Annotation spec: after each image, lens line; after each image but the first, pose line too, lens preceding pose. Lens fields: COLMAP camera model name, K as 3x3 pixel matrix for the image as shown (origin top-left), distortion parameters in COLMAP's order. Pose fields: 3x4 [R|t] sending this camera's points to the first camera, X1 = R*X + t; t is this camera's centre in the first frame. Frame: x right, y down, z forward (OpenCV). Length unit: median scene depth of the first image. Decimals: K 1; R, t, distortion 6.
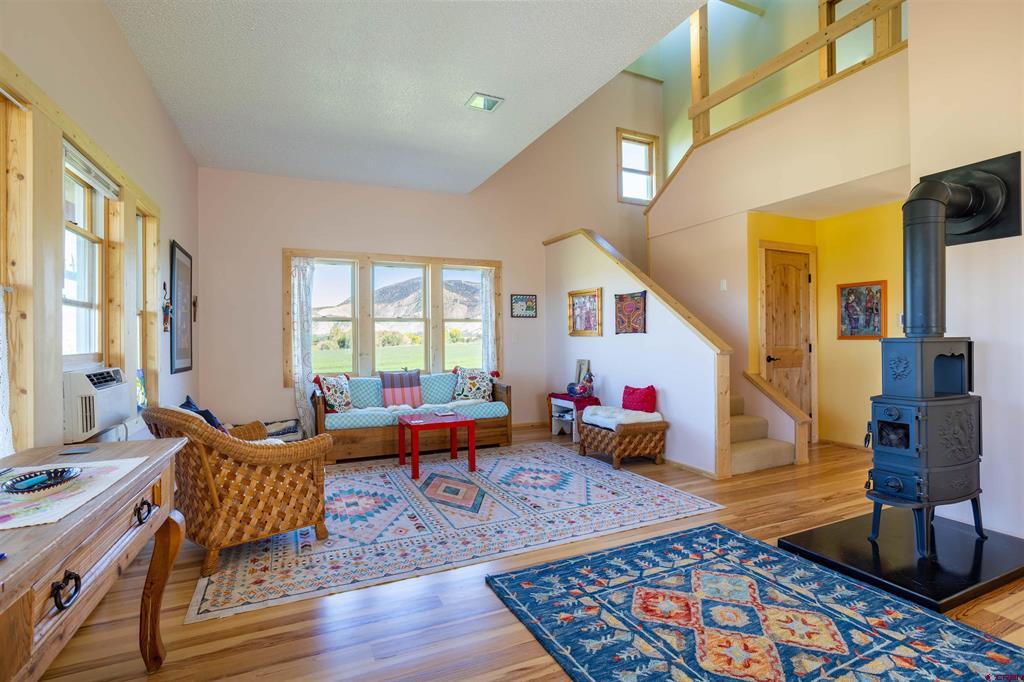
lens RADIAL K [[501.9, 0, 512.0], [0, 501.9, 341.0], [0, 0, 1]] dist [-0.056832, 0.035354]
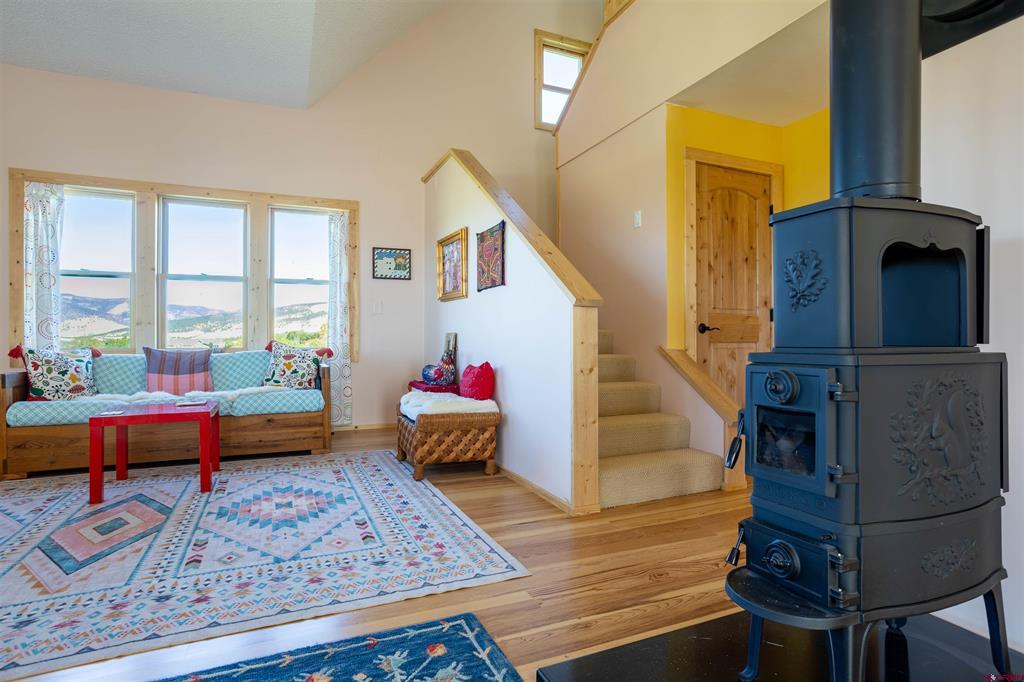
lens RADIAL K [[543.4, 0, 512.0], [0, 543.4, 341.0], [0, 0, 1]] dist [-0.049696, 0.039485]
pose [[0.999752, 0.007394, -0.020993, 0.292823], [-0.007426, 0.999971, -0.001457, 0.058368], [0.020981, 0.001612, 0.999779, 0.286553]]
